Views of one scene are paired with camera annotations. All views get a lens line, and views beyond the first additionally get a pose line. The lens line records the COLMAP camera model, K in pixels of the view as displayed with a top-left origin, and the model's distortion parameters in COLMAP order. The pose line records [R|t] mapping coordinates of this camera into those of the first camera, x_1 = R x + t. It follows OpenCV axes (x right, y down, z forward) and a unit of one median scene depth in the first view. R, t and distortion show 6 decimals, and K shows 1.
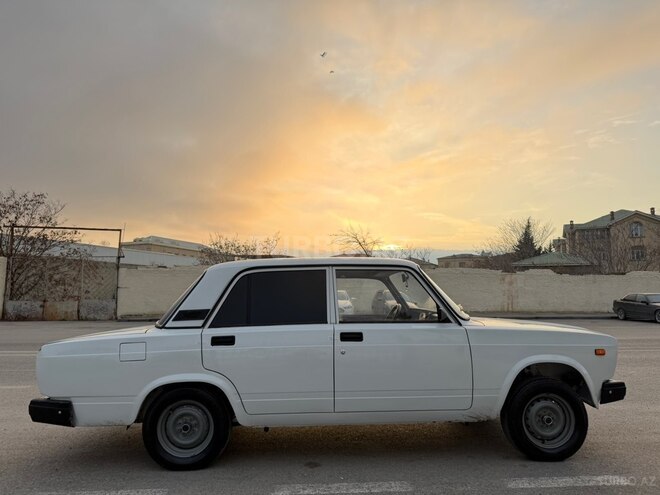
lens RADIAL K [[469.4, 0, 330.0], [0, 469.4, 247.5], [0, 0, 1]] dist [0.076839, -0.094508]
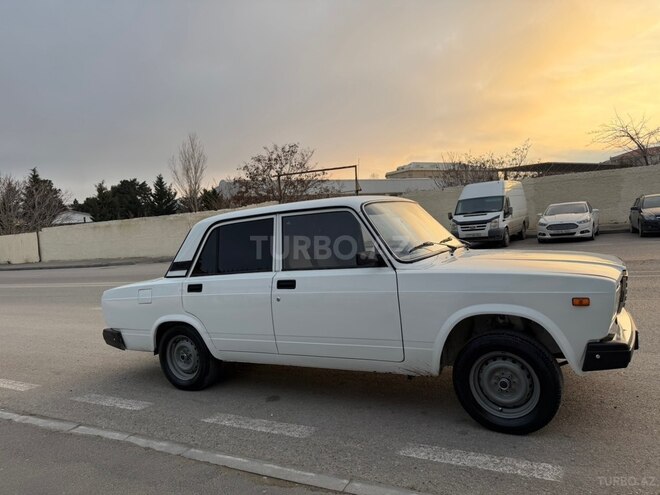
lens RADIAL K [[469.4, 0, 330.0], [0, 469.4, 247.5], [0, 0, 1]] dist [0.076839, -0.094508]
pose [[0.835990, -0.045364, -0.546866, 0.661648], [0.137910, 0.981960, 0.129365, -0.002879], [0.531132, -0.183566, 0.827165, 0.234876]]
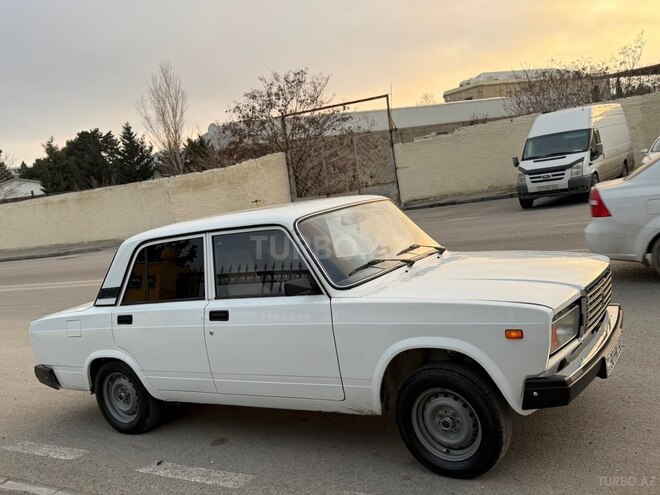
lens RADIAL K [[660.1, 0, 321.8], [0, 660.1, 251.7], [0, 0, 1]] dist [0.083827, -0.024093]
pose [[0.784544, -0.052891, -0.617813, 0.947328], [0.211562, 0.959401, 0.186523, -0.111078], [0.582865, -0.277041, 0.763882, 0.202112]]
